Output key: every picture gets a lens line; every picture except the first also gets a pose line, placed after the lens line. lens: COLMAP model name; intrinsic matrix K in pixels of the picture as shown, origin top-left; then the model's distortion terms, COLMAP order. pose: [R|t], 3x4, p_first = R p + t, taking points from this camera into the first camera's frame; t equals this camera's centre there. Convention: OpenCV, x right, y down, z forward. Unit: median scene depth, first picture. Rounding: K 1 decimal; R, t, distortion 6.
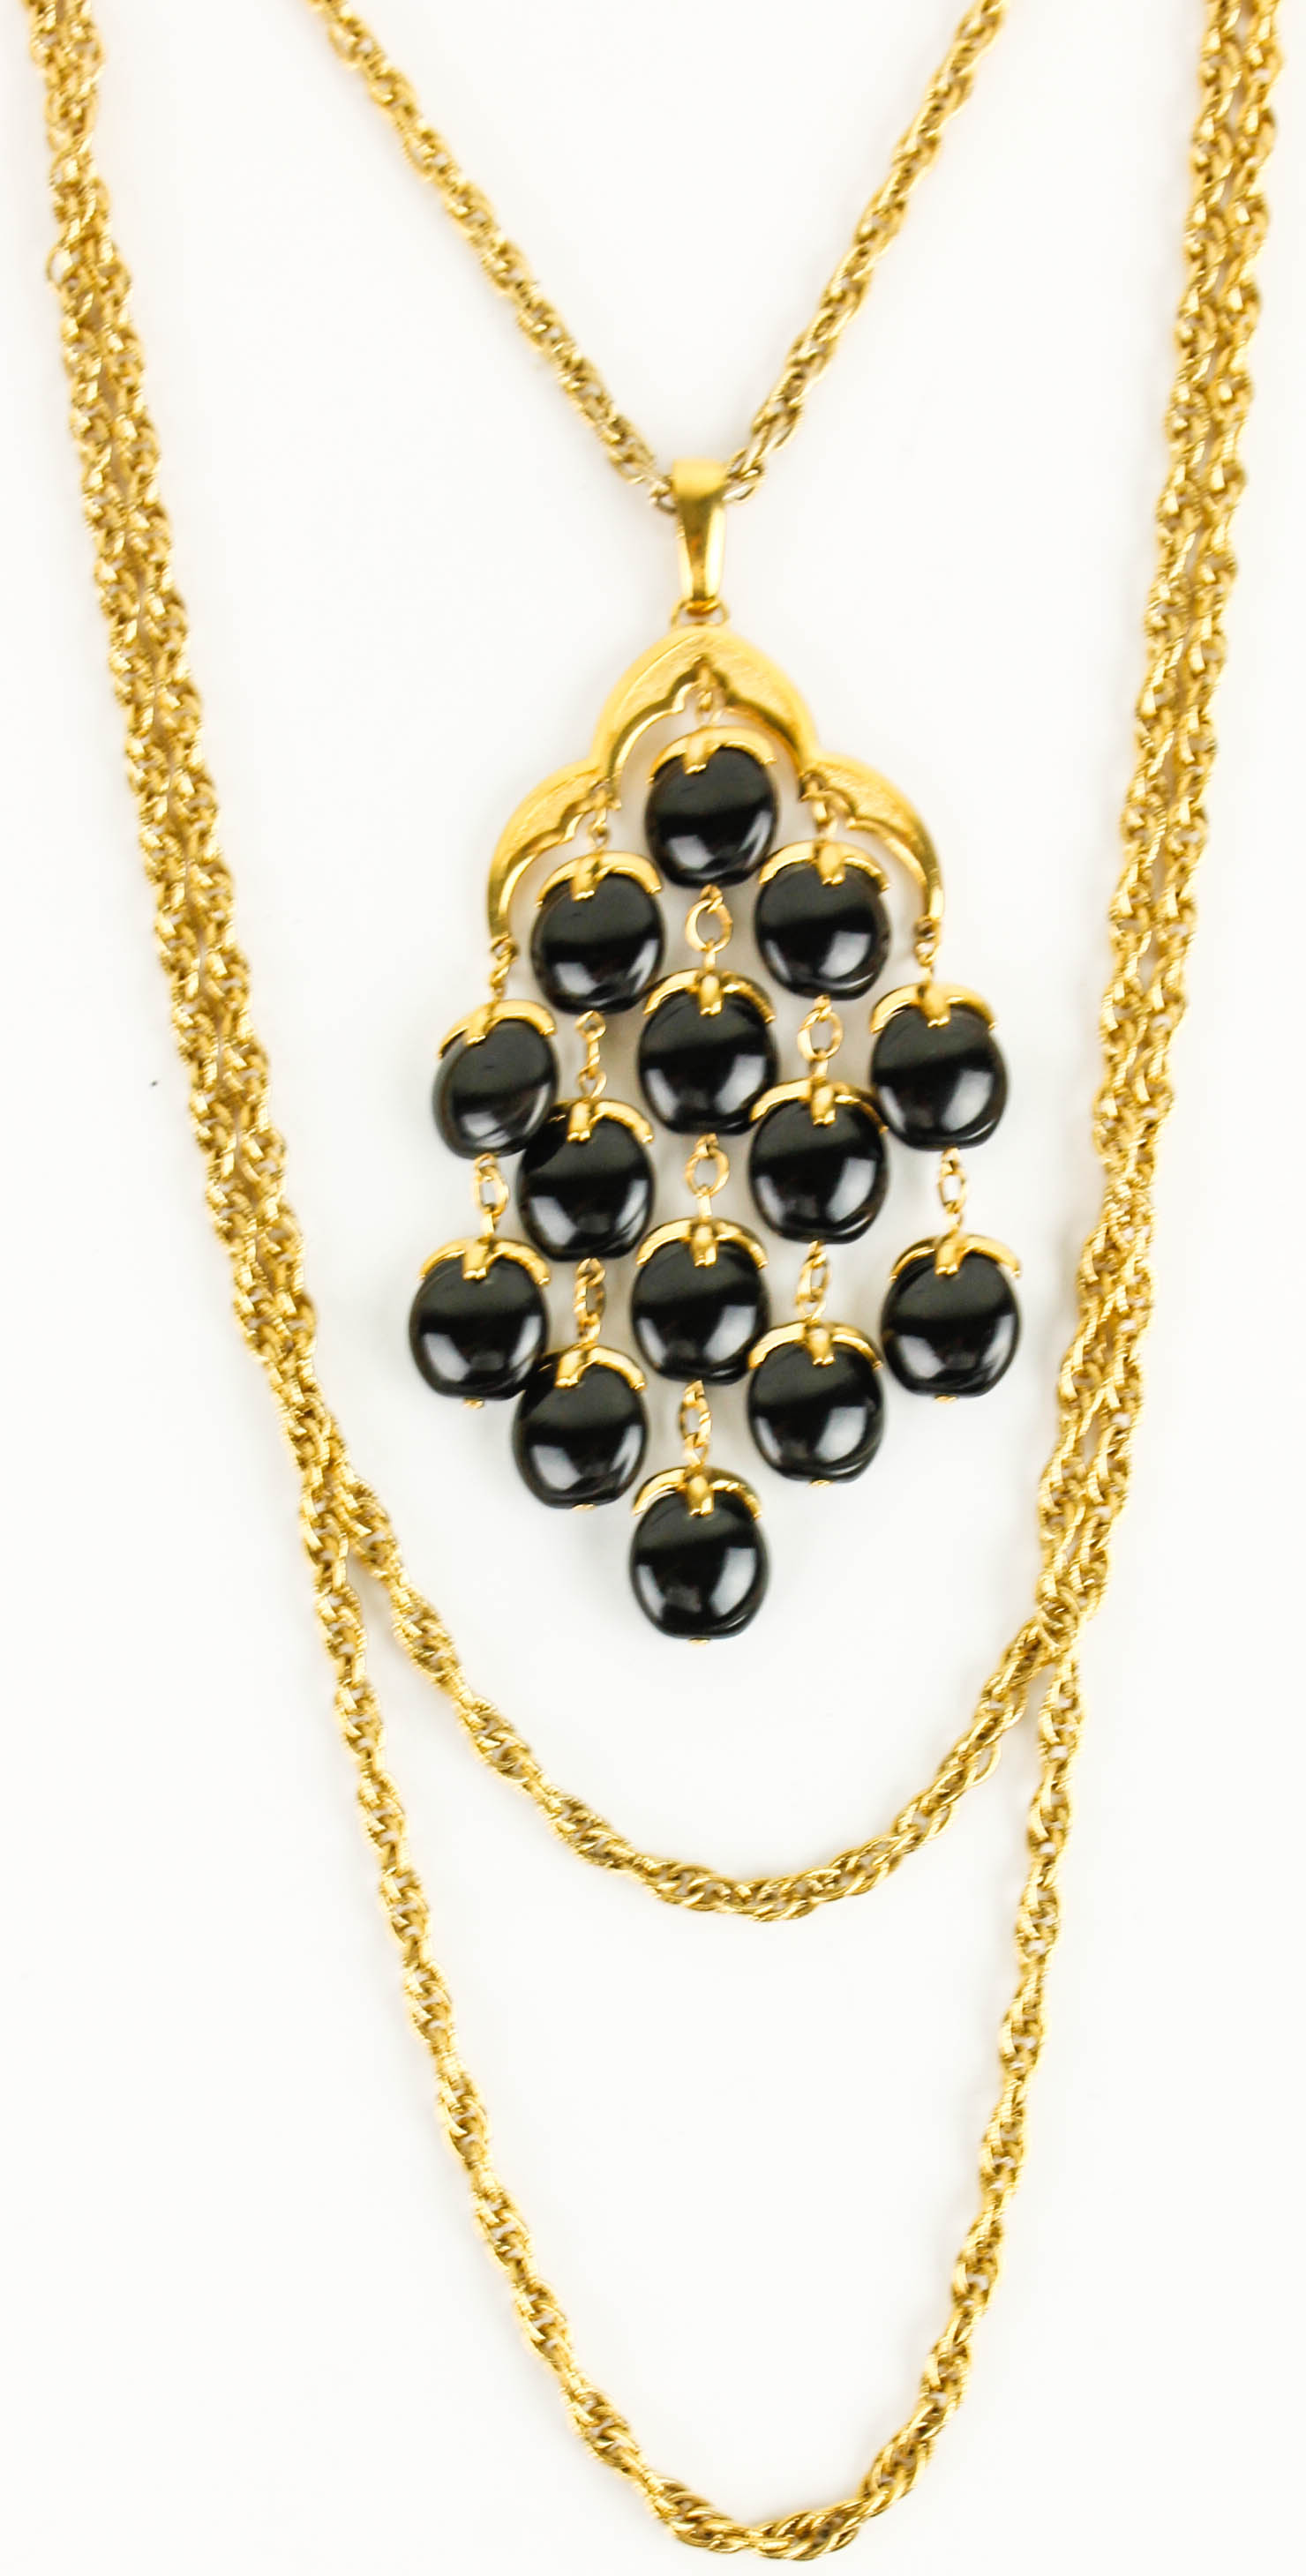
lens RADIAL K [[3817.5, 0, 653.0], [0, 3817.5, 1288.0], [0, 0, 1]] dist [0.019227, 0.055683]
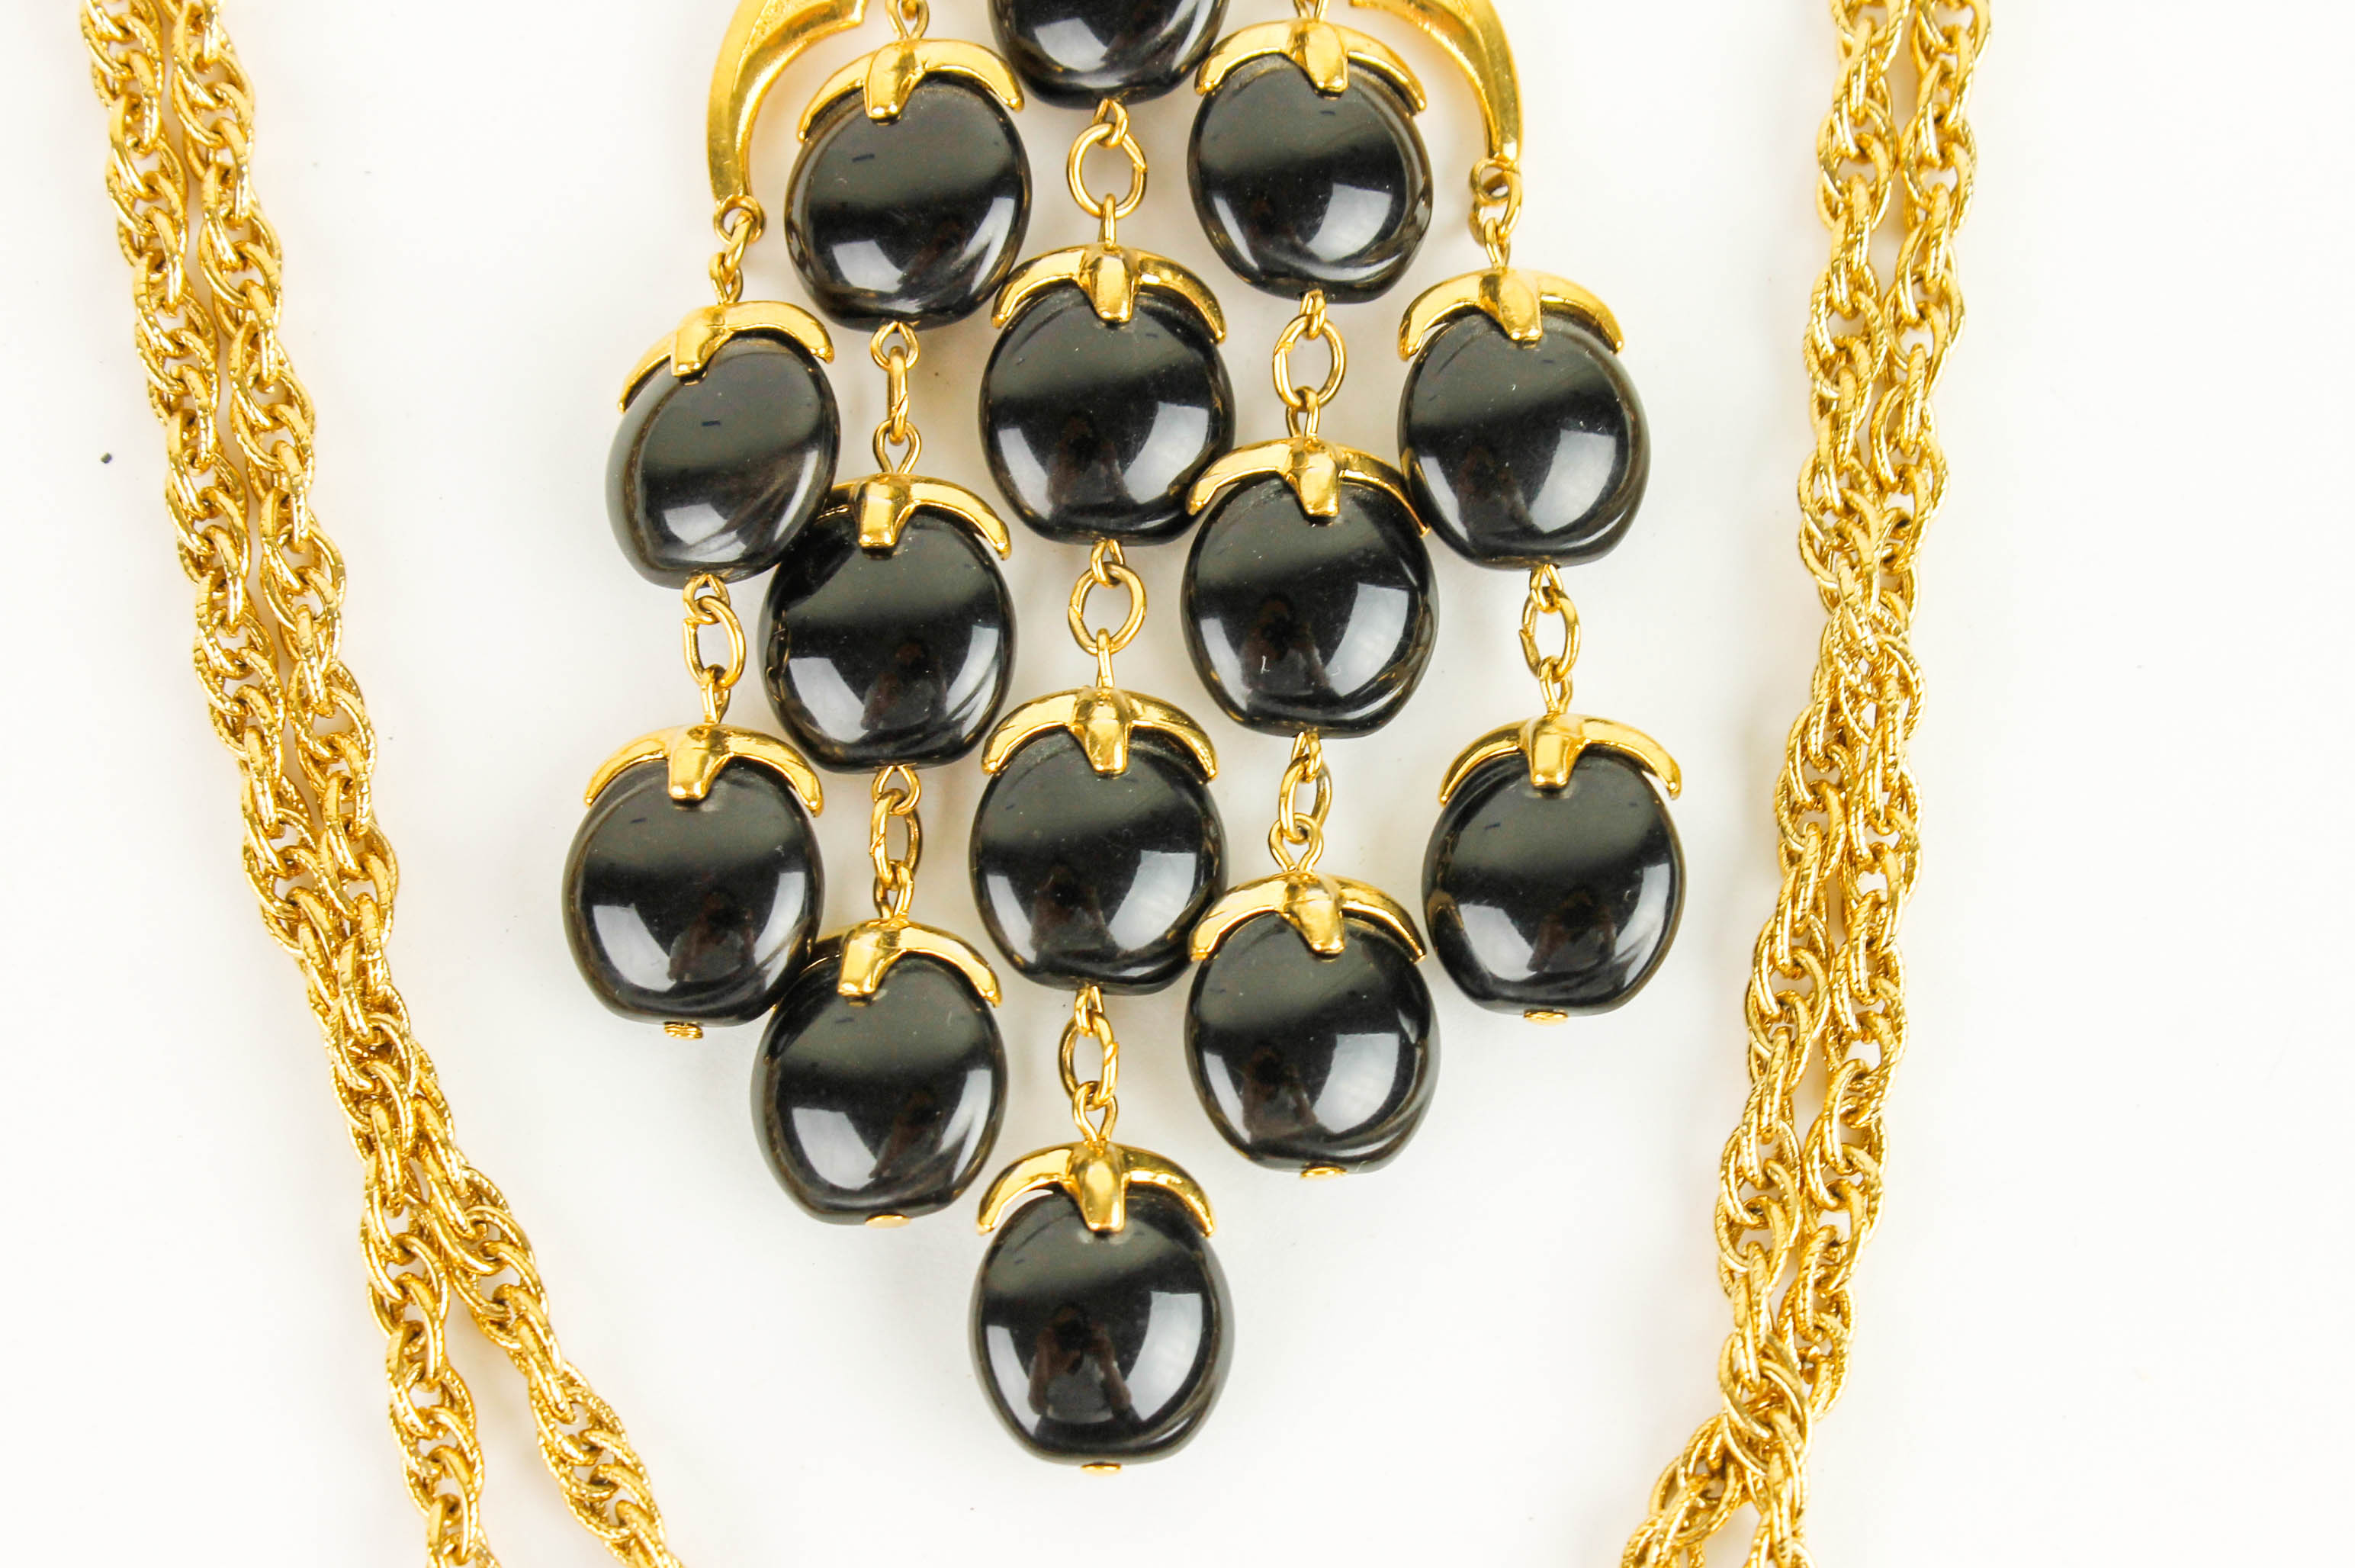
lens RADIAL K [[5058.4, 0, 1177.5], [0, 5058.4, 784.0], [0, 0, 1]] dist [0.012916, 0.071341]
pose [[0.999282, -0.005082, 0.037540, -0.003385], [0.005946, 0.999719, -0.022933, 0.011641], [-0.037413, 0.023140, 0.999032, 0.266071]]
